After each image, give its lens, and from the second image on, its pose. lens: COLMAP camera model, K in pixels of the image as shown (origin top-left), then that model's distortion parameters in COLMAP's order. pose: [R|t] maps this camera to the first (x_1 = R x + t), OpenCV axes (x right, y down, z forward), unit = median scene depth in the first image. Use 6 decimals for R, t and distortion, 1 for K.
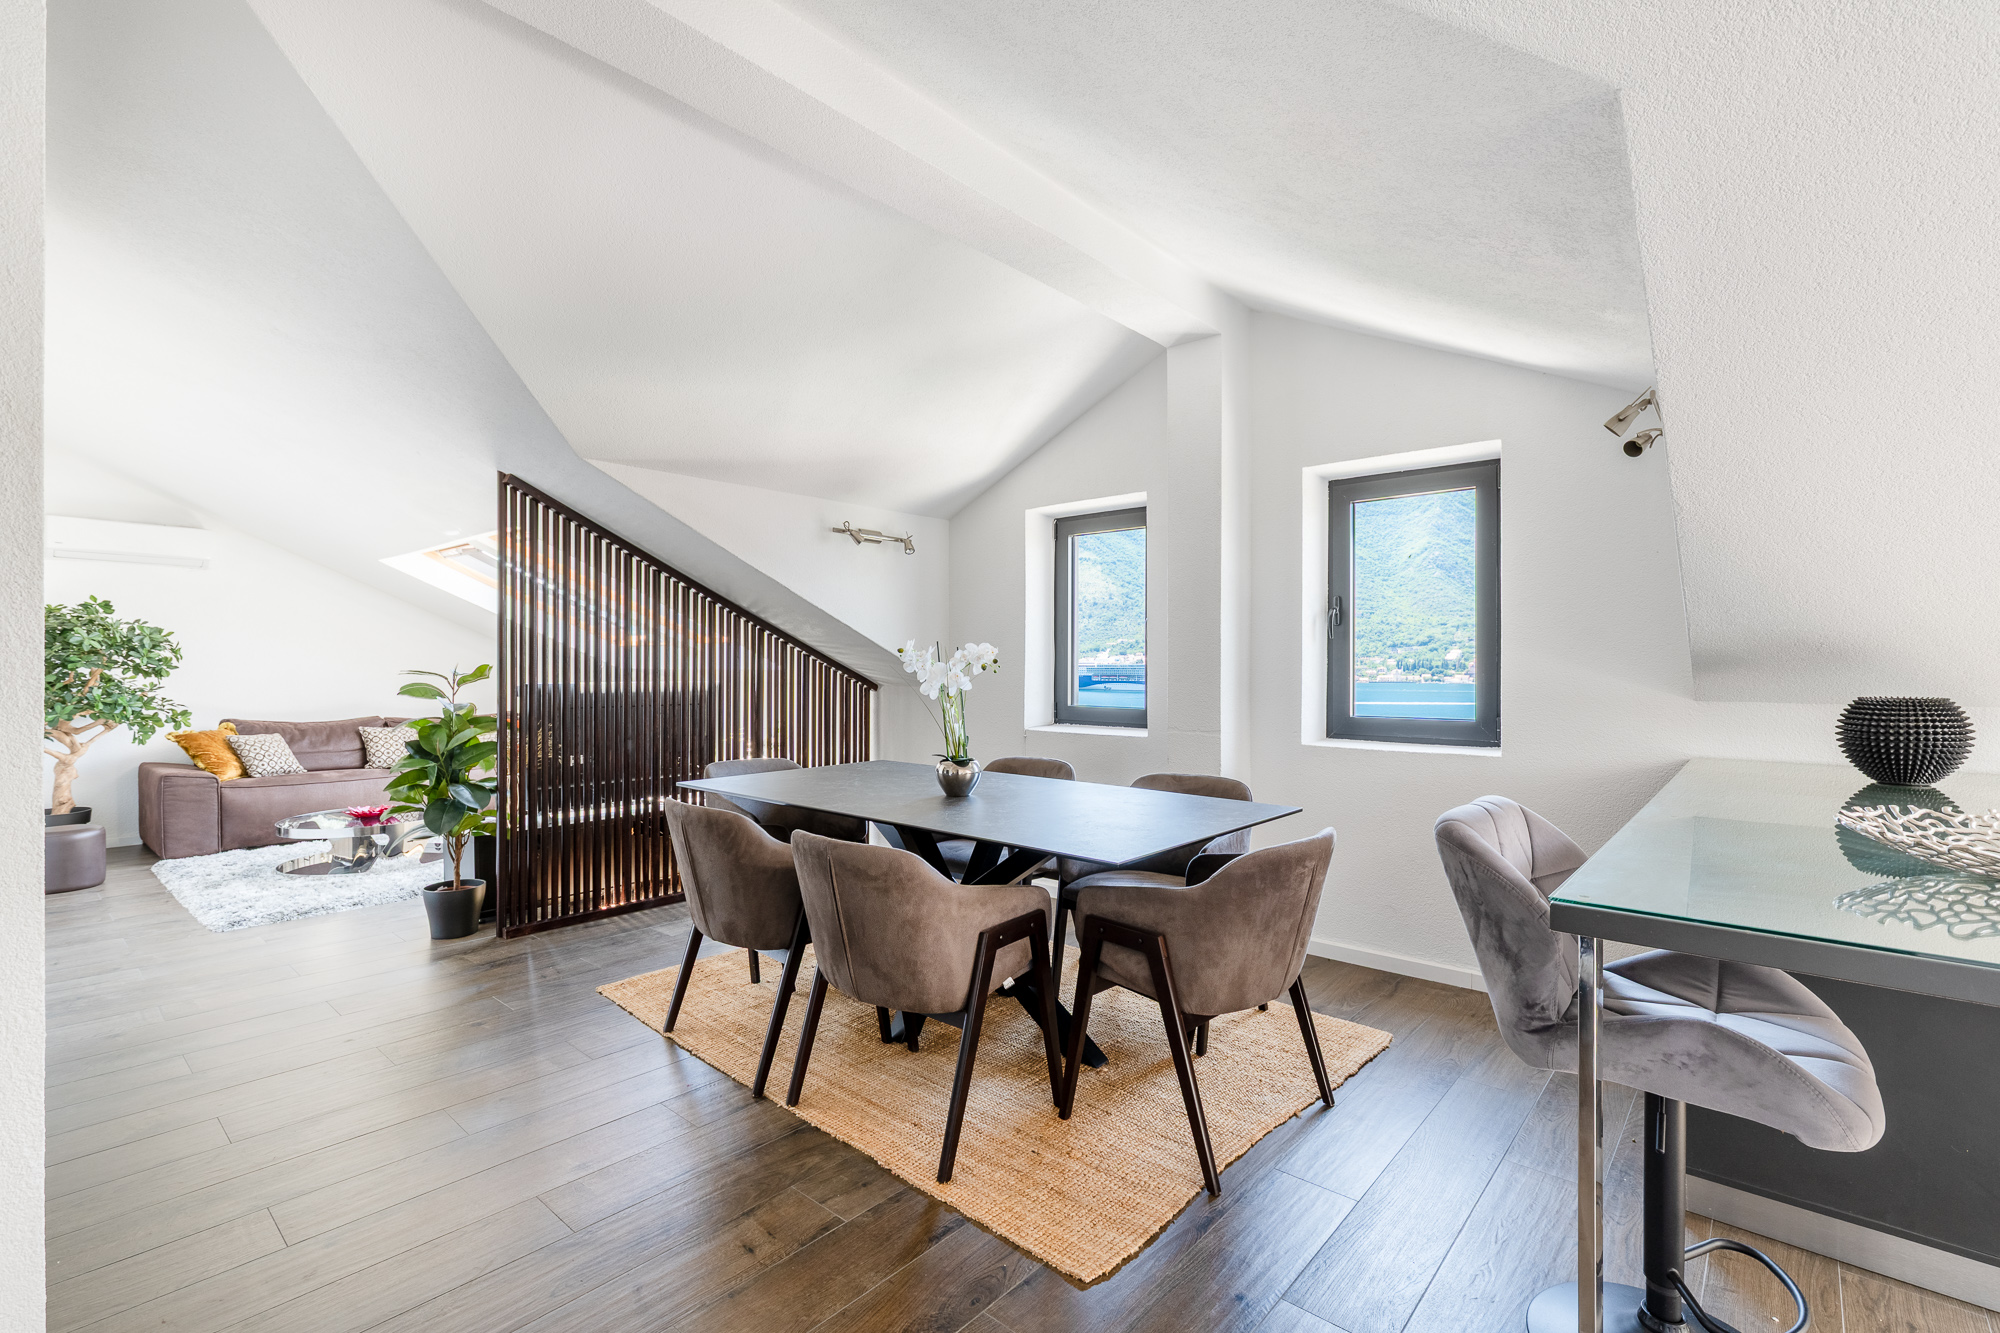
lens RADIAL K [[901.1, 0, 1022.1], [0, 901.1, 668.1], [0, 0, 1]] dist [0.003433, -0.001662]
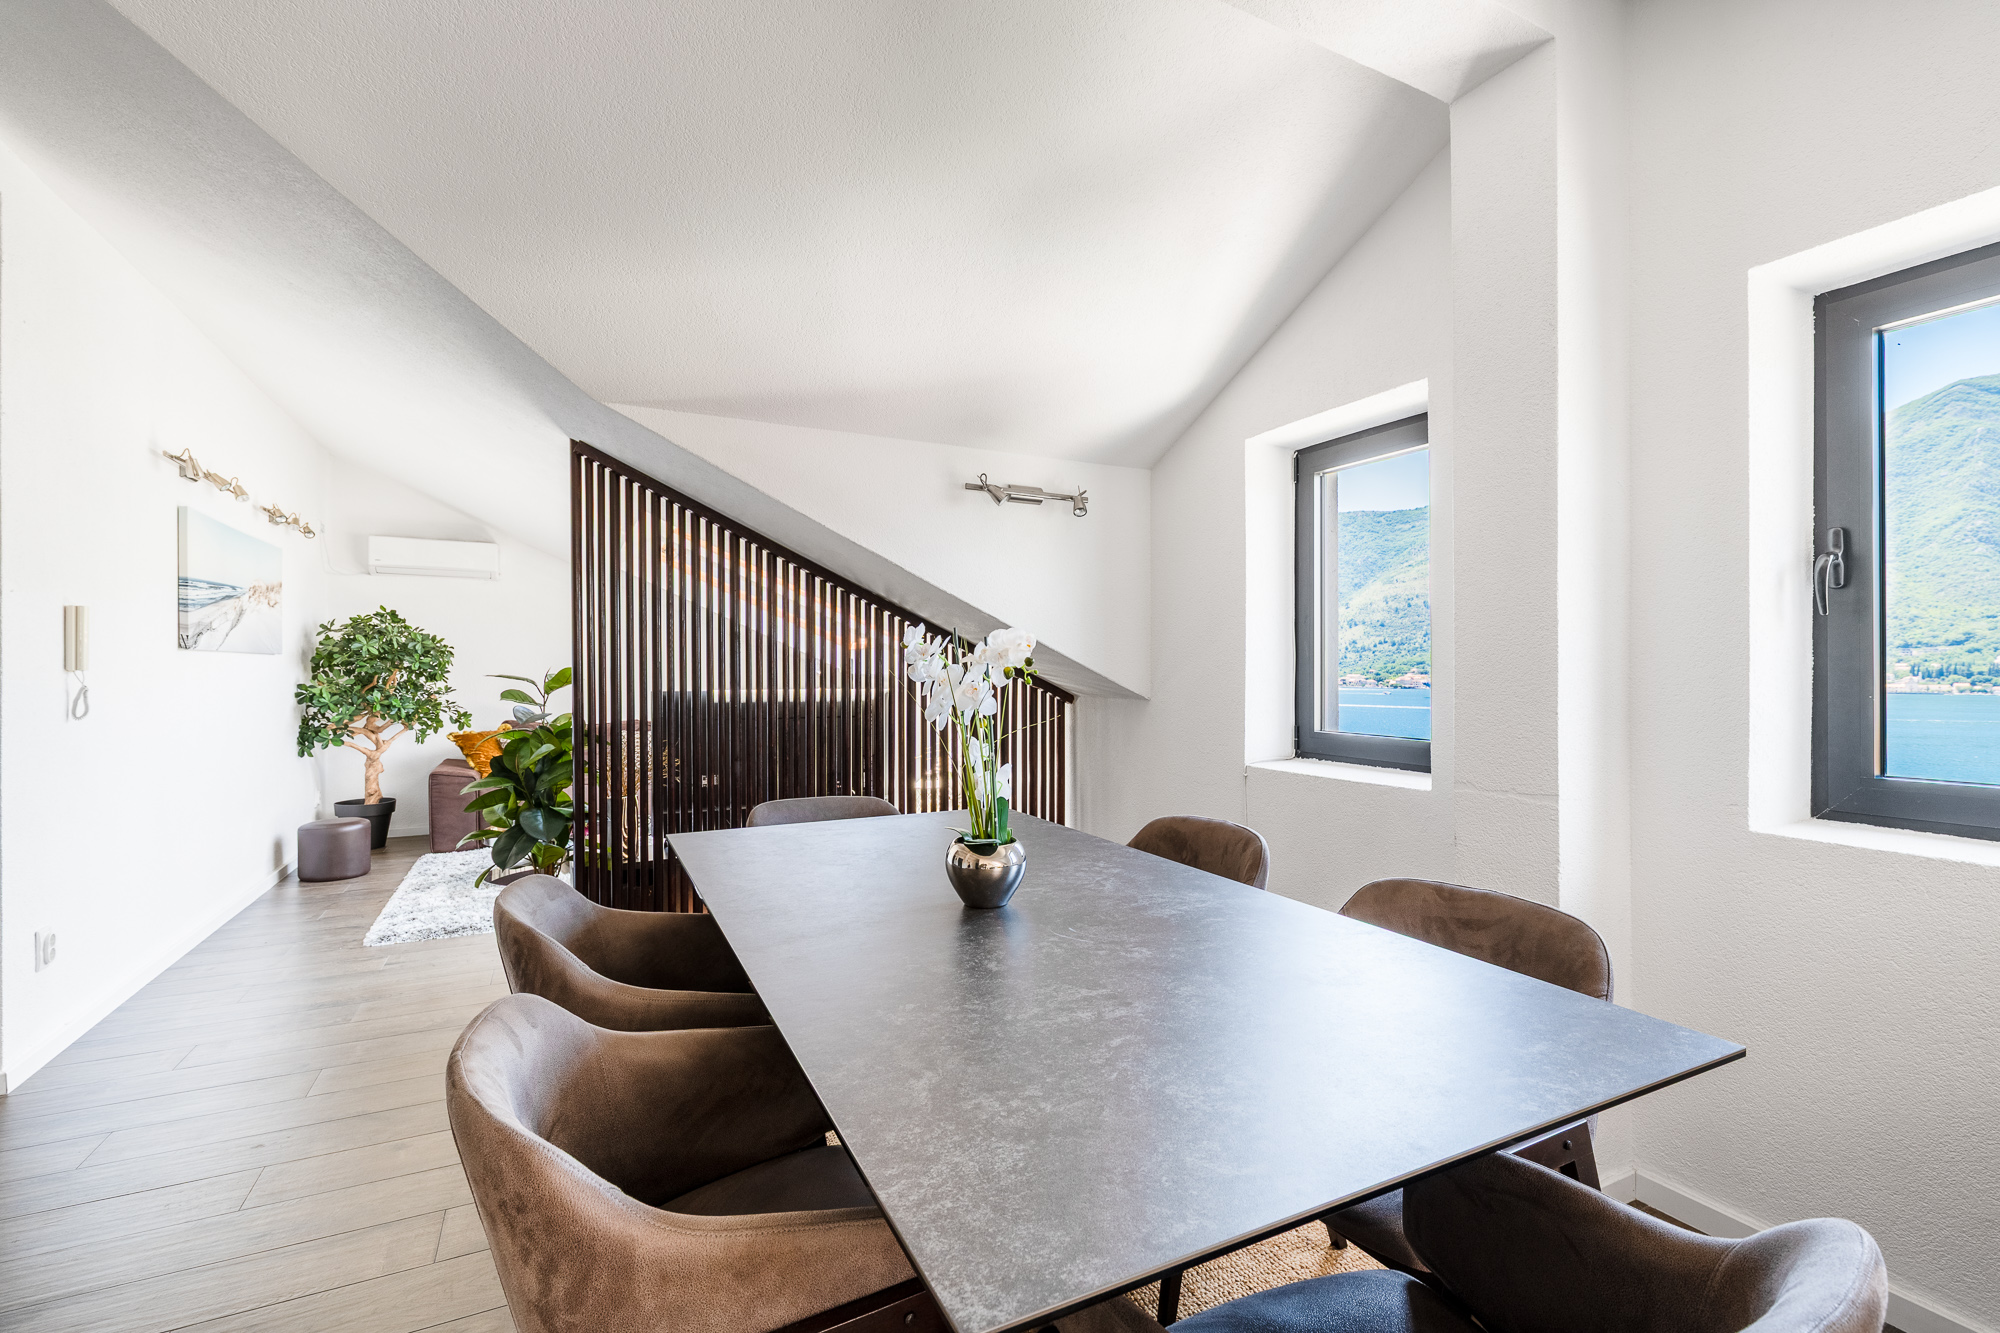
lens RADIAL K [[901.1, 0, 1014.8], [0, 901.1, 665.3], [0, 0, 1]] dist [0.003433, -0.001662]
pose [[0.925788, -0.001587, -0.378040, 0.100092], [-0.001947, 0.999958, -0.008967, -0.000654], [0.378038, 0.009038, 0.925746, 0.312269]]
